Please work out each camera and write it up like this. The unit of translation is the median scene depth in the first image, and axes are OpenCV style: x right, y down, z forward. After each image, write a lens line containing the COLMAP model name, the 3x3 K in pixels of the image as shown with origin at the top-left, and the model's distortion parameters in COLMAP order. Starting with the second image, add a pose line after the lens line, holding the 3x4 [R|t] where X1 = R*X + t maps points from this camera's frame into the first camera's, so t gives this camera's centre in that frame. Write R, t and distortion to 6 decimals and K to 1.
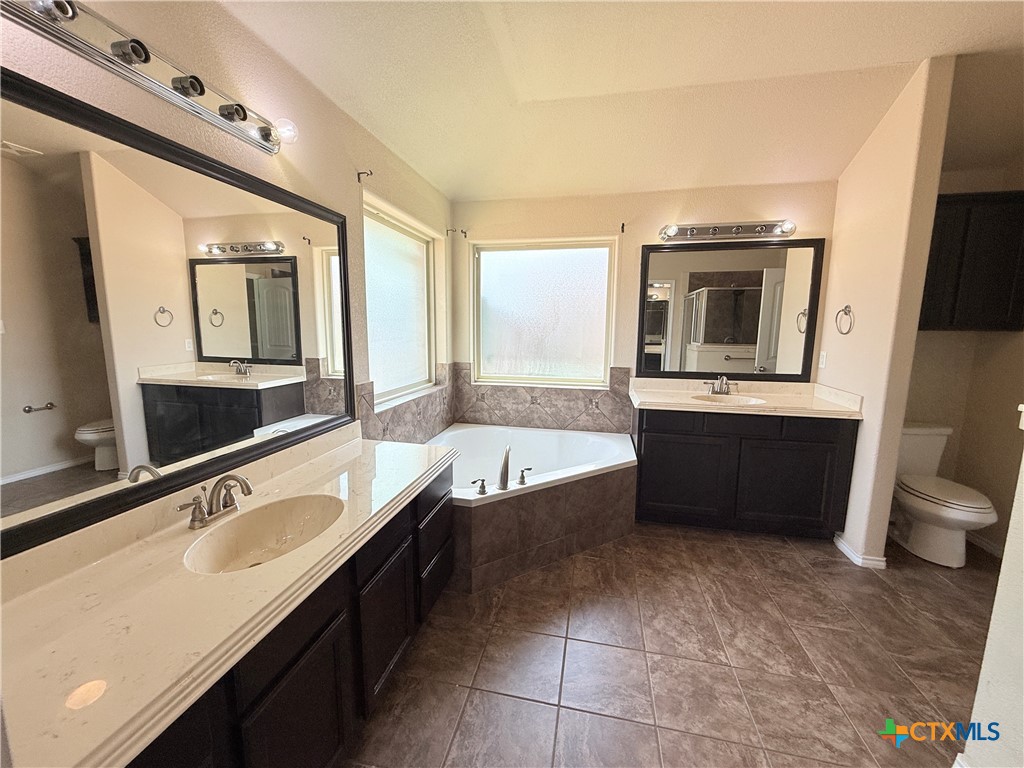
lens RADIAL K [[407.8, 0, 507.9], [0, 407.8, 384.0], [0, 0, 1]] dist [-0.000600, 0.000331]
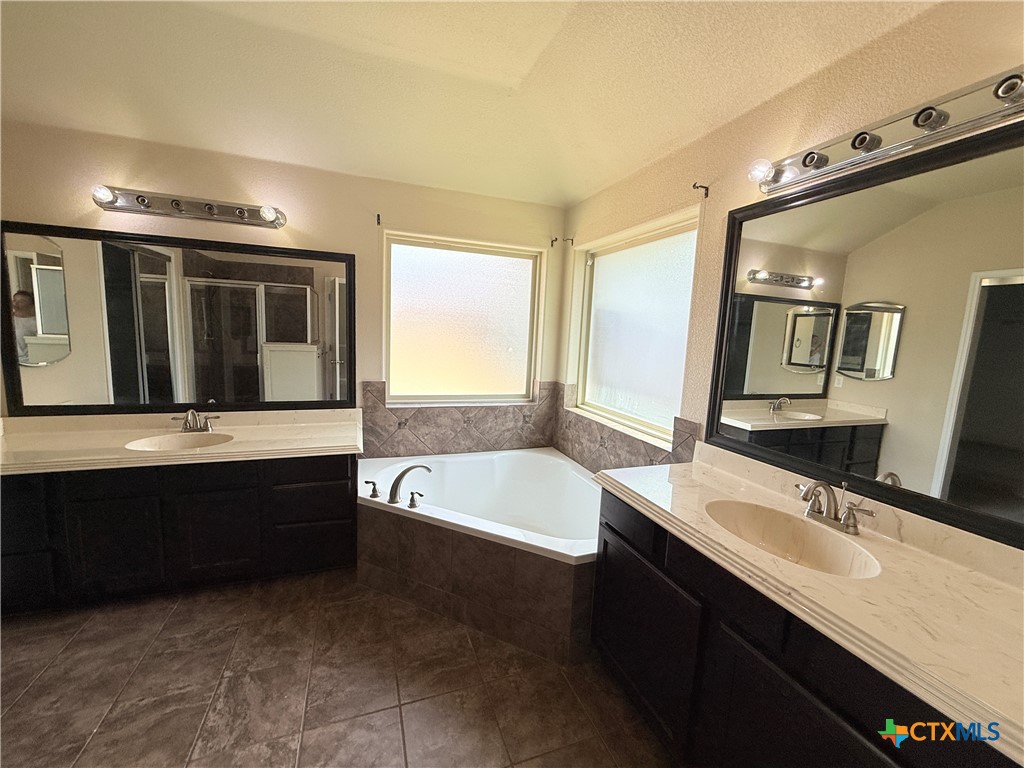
lens RADIAL K [[407.8, 0, 508.1], [0, 407.8, 383.4], [0, 0, 1]] dist [-0.000600, 0.000331]
pose [[0.535713, 0.123326, -0.835346, 0.839299], [-0.156015, 0.986701, 0.045618, -0.107216], [0.829862, 0.105888, 0.547829, 0.585015]]
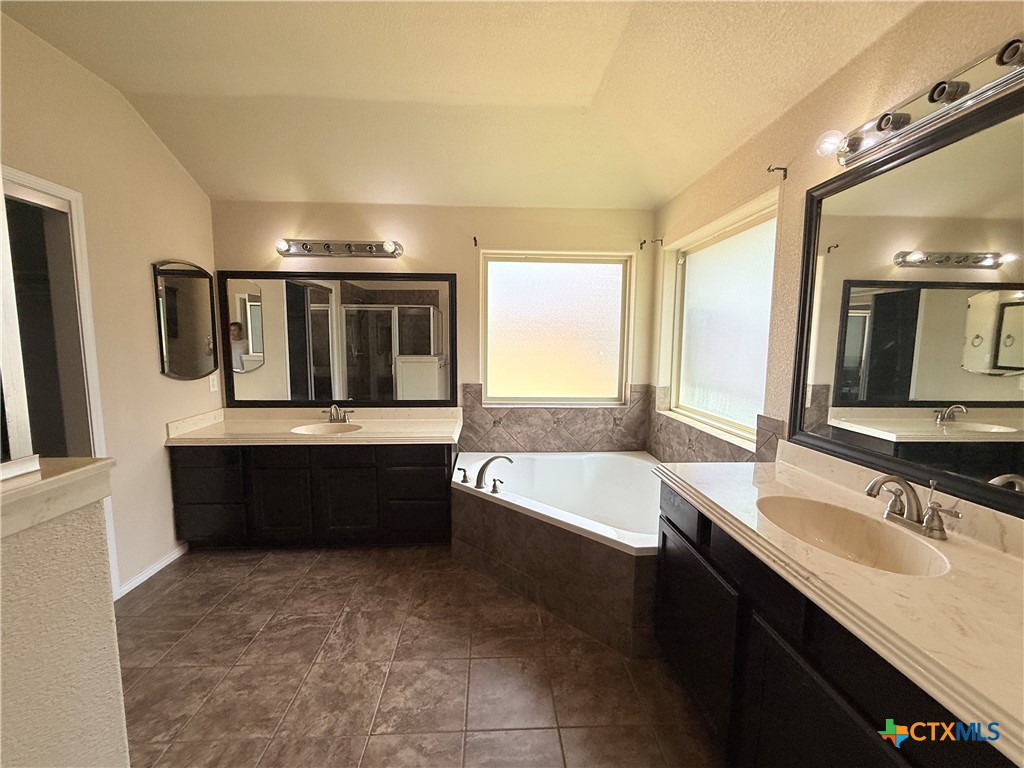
lens RADIAL K [[407.8, 0, 508.4], [0, 407.8, 383.5], [0, 0, 1]] dist [-0.000600, 0.000331]
pose [[0.260278, 0.092343, -0.961108, 0.952960], [-0.138745, 0.988662, 0.057417, -0.092233], [0.955513, 0.118405, 0.270139, 0.658838]]
